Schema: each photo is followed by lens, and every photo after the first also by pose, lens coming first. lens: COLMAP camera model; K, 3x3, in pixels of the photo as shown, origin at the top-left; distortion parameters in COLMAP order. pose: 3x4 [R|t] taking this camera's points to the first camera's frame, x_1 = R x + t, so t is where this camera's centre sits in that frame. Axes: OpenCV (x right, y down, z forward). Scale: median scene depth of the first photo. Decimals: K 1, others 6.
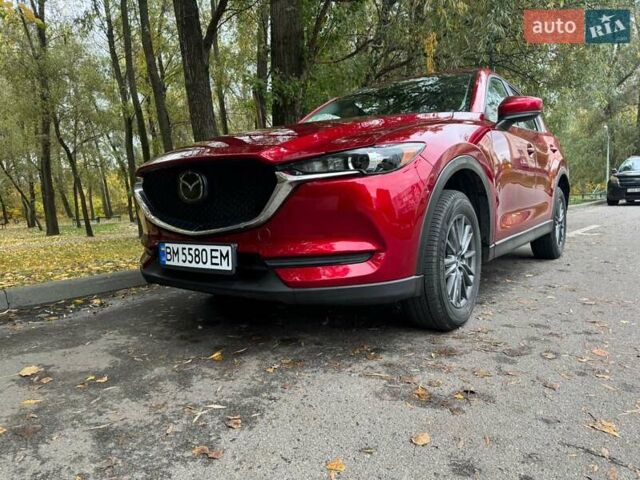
lens RADIAL K [[453.8, 0, 318.0], [0, 453.8, 241.6], [0, 0, 1]] dist [0.024379, -0.040870]
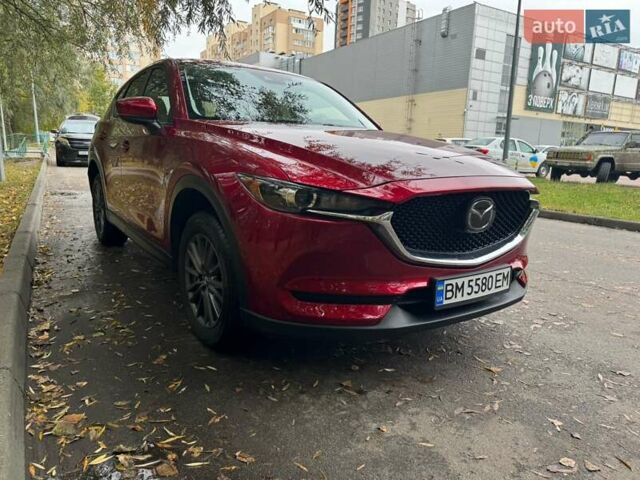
lens RADIAL K [[453.8, 0, 319.1], [0, 453.8, 238.9], [0, 0, 1]] dist [0.024379, -0.040870]
pose [[0.290471, -0.135936, 0.947179, -1.282607], [0.038772, 0.990717, 0.130294, -0.206719], [-0.956098, -0.001123, 0.293045, 1.046586]]
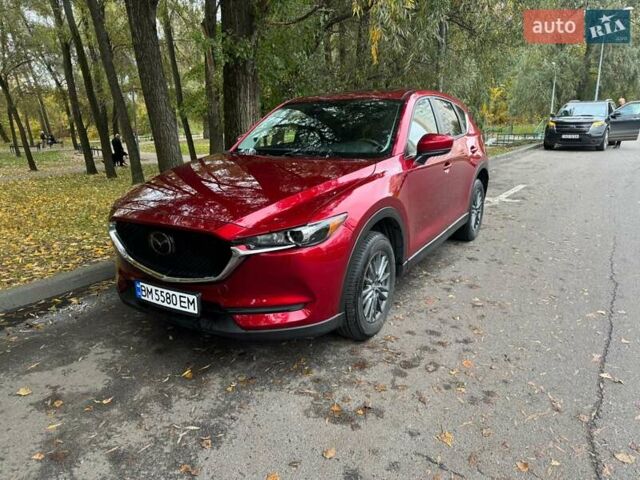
lens RADIAL K [[453.8, 0, 319.3], [0, 453.8, 240.6], [0, 0, 1]] dist [0.024379, -0.040870]
pose [[0.995198, -0.012112, 0.097132, 0.030263], [-0.004584, 0.985459, 0.169851, -0.340672], [-0.097777, -0.169481, 0.980671, -0.252077]]
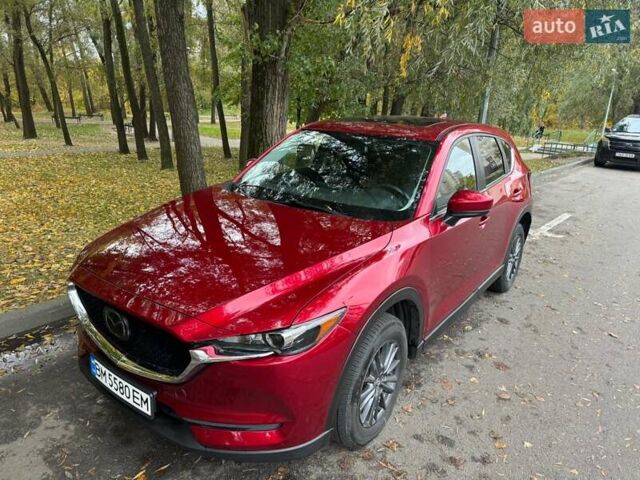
lens RADIAL K [[453.8, 0, 324.3], [0, 453.8, 241.7], [0, 0, 1]] dist [0.024379, -0.040870]
pose [[0.996718, 0.069509, 0.041487, 0.129021], [-0.076546, 0.976032, 0.203722, -0.539600], [-0.026333, -0.206229, 0.978149, 0.038087]]
